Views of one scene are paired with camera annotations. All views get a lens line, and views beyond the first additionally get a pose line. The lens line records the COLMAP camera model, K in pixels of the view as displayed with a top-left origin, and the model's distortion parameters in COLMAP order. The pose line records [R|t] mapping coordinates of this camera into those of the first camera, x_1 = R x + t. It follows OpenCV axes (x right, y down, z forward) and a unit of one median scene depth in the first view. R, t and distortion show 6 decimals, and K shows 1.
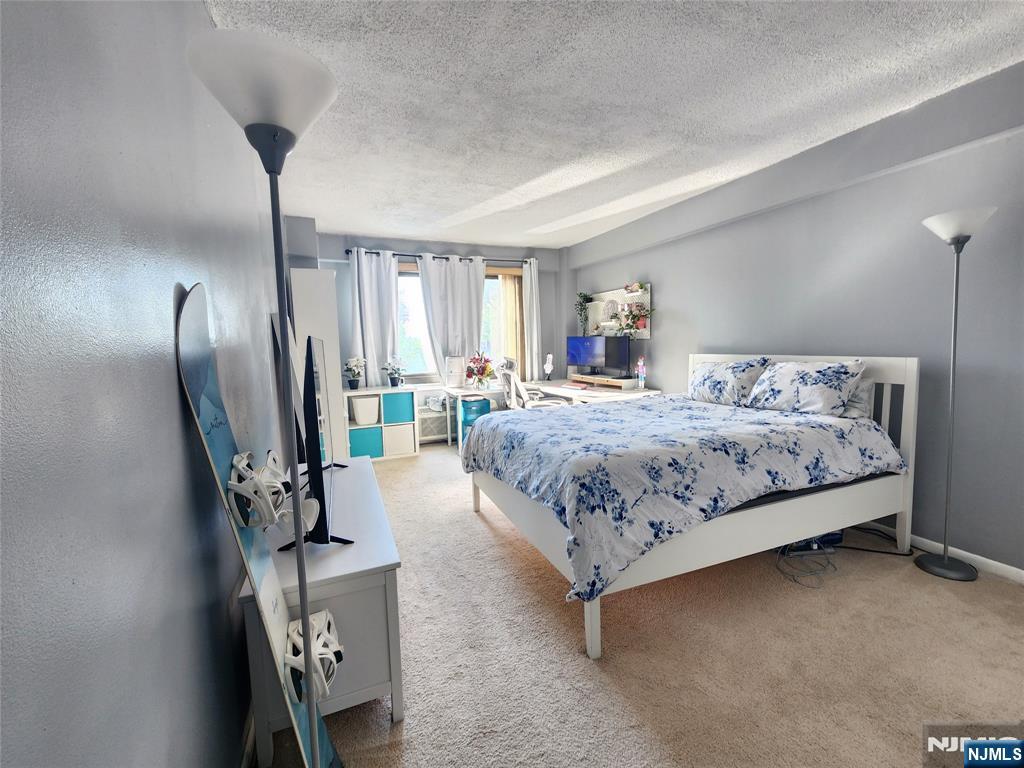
lens RADIAL K [[424.4, 0, 512.6], [0, 424.4, 373.4], [0, 0, 1]] dist [0.002119, -0.000579]
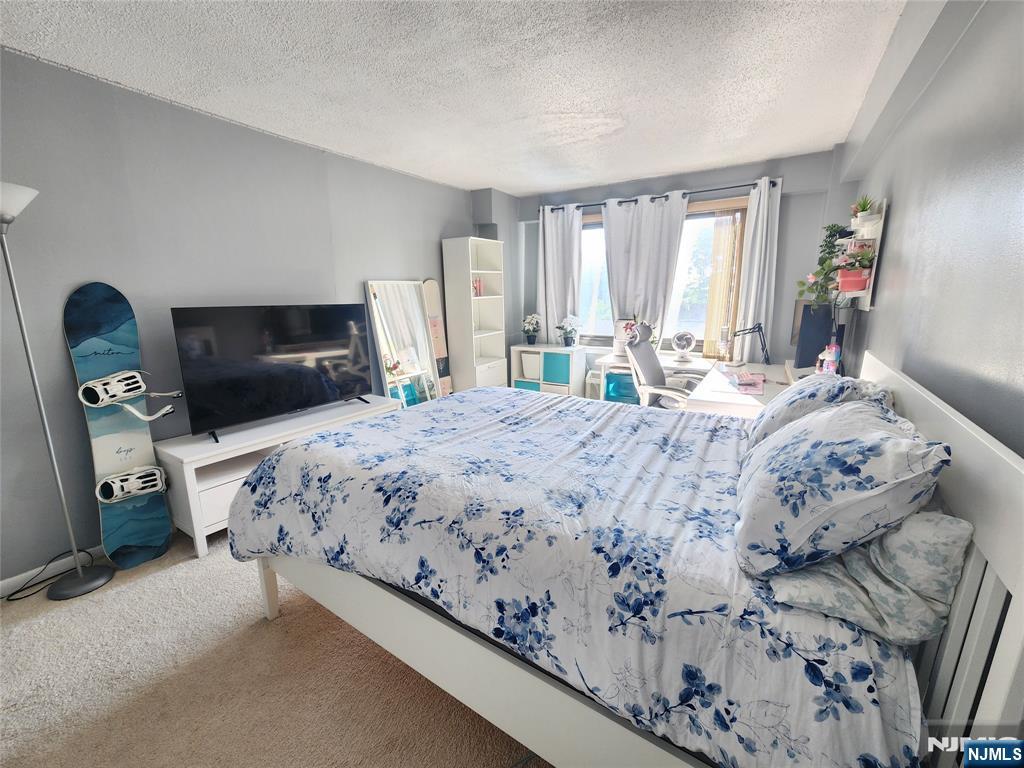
lens RADIAL K [[424.4, 0, 501.7], [0, 424.4, 375.5], [0, 0, 1]] dist [0.002119, -0.000579]
pose [[0.564031, 0.173180, -0.807390, 0.453719], [-0.069854, 0.984263, 0.162319, -0.052967], [0.822794, -0.035154, 0.567252, 0.315747]]
